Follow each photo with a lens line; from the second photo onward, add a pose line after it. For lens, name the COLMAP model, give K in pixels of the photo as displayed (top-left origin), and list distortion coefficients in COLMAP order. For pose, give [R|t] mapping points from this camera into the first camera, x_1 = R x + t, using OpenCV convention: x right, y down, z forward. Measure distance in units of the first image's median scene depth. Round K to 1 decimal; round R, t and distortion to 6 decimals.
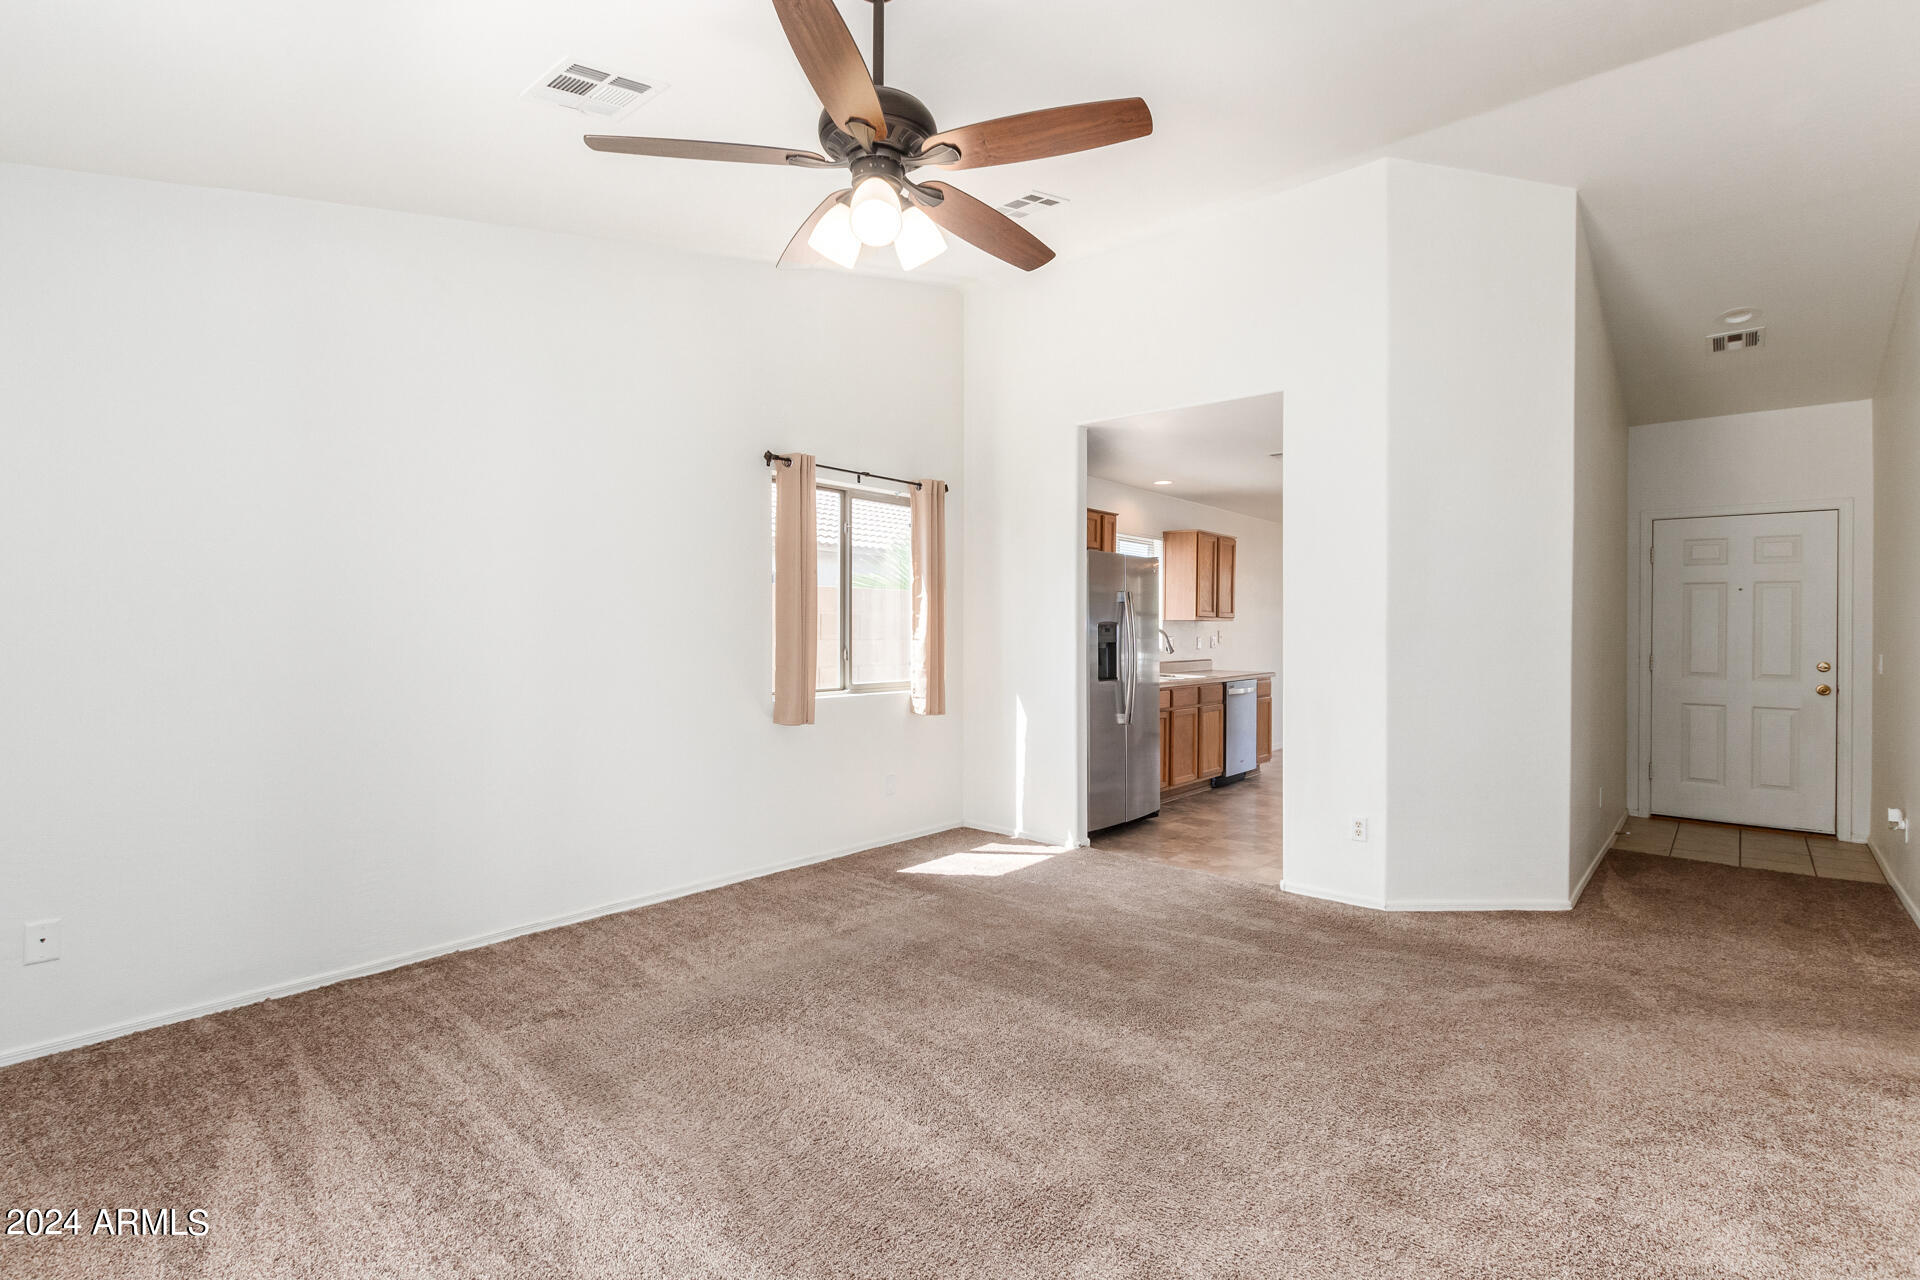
lens RADIAL K [[895.8, 0, 956.3], [0, 895.8, 632.7], [0, 0, 1]] dist [0.006264, 0.000266]
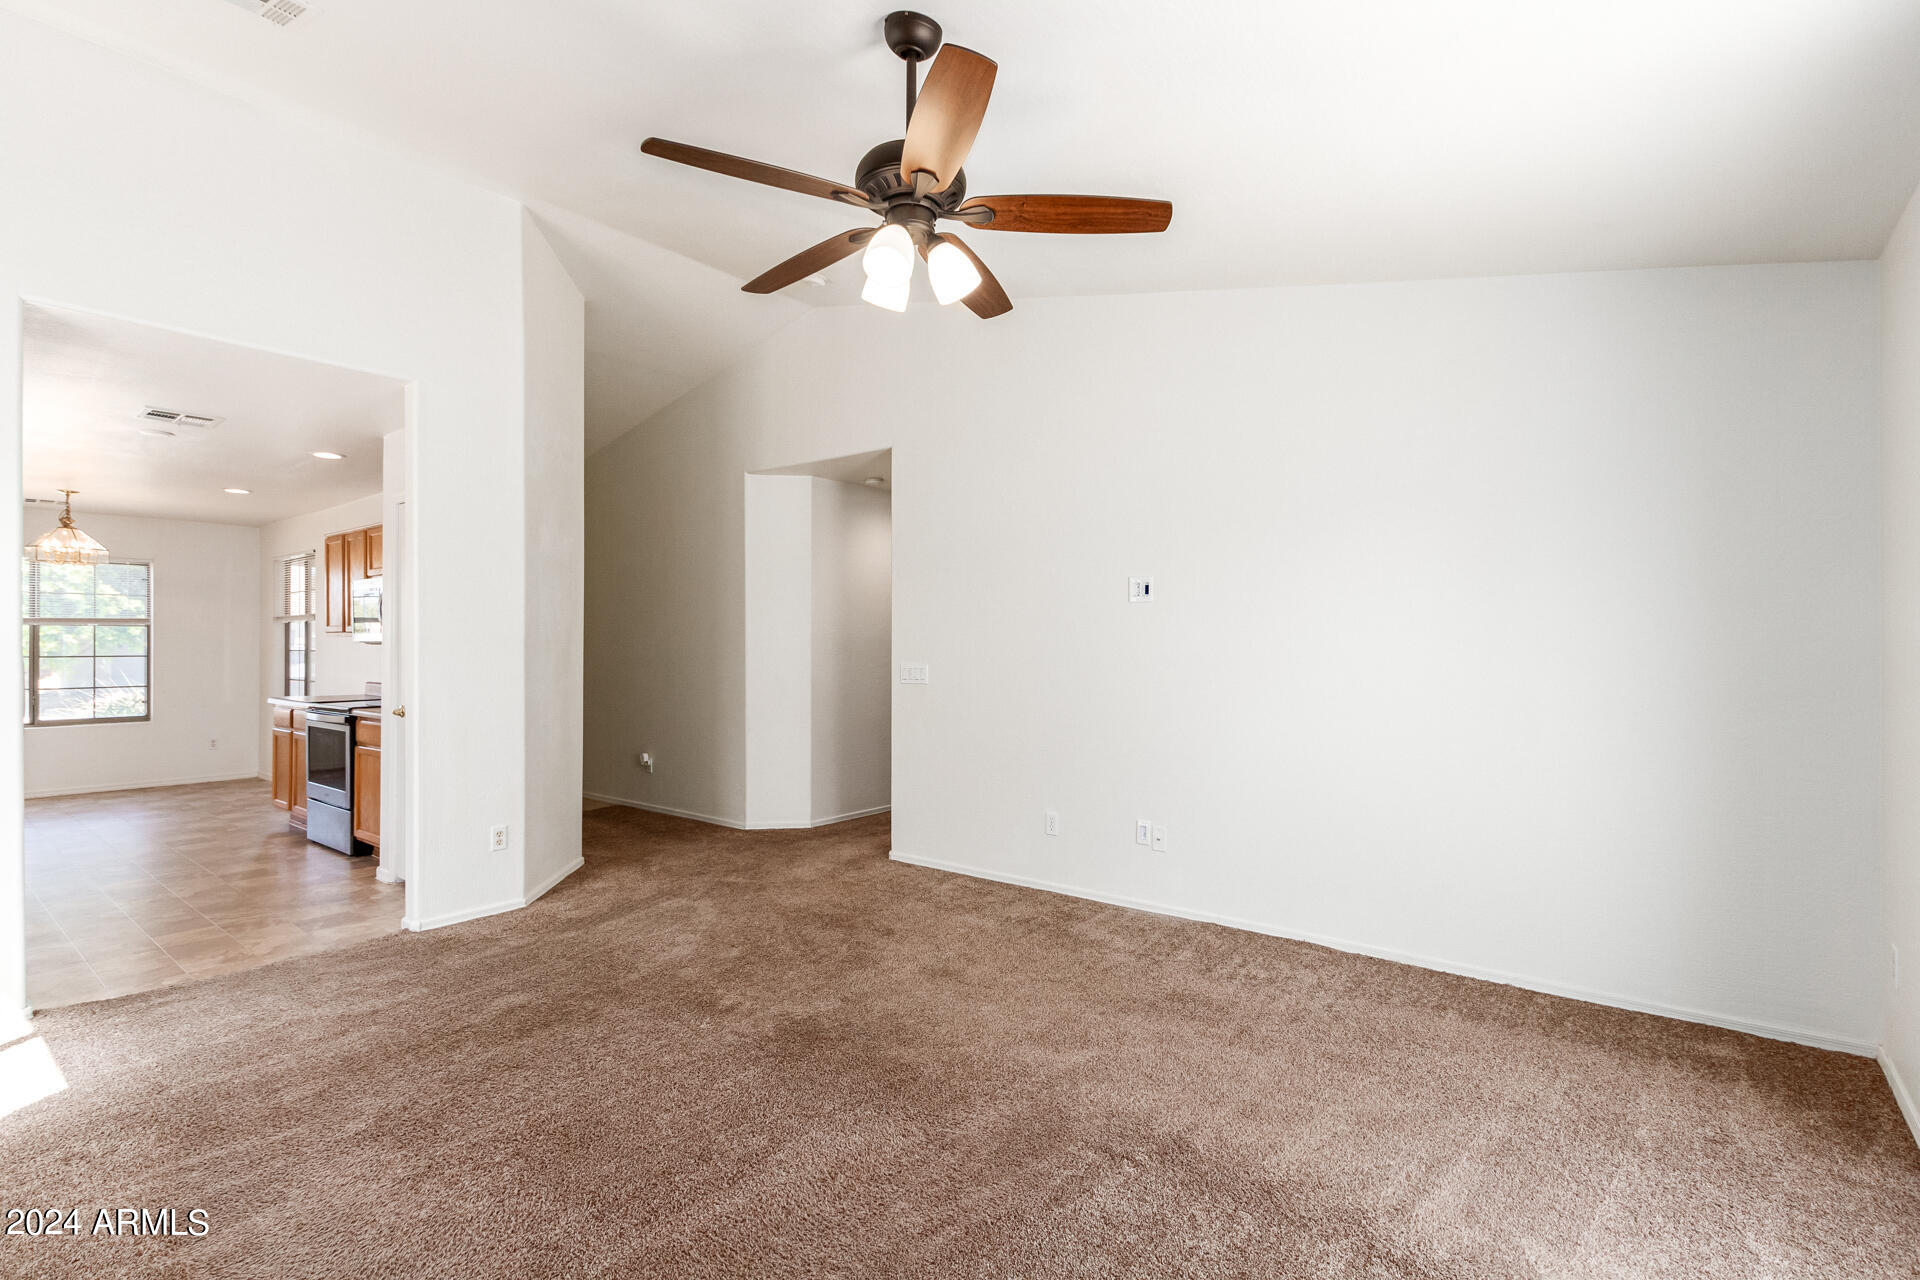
lens RADIAL K [[895.8, 0, 966.2], [0, 895.8, 641.5], [0, 0, 1]] dist [0.006264, 0.000266]
pose [[-0.049940, -0.004421, 0.998742, -0.671328], [0.004151, 0.999981, 0.004635, -0.011654], [-0.998744, 0.004377, -0.049920, 0.565826]]
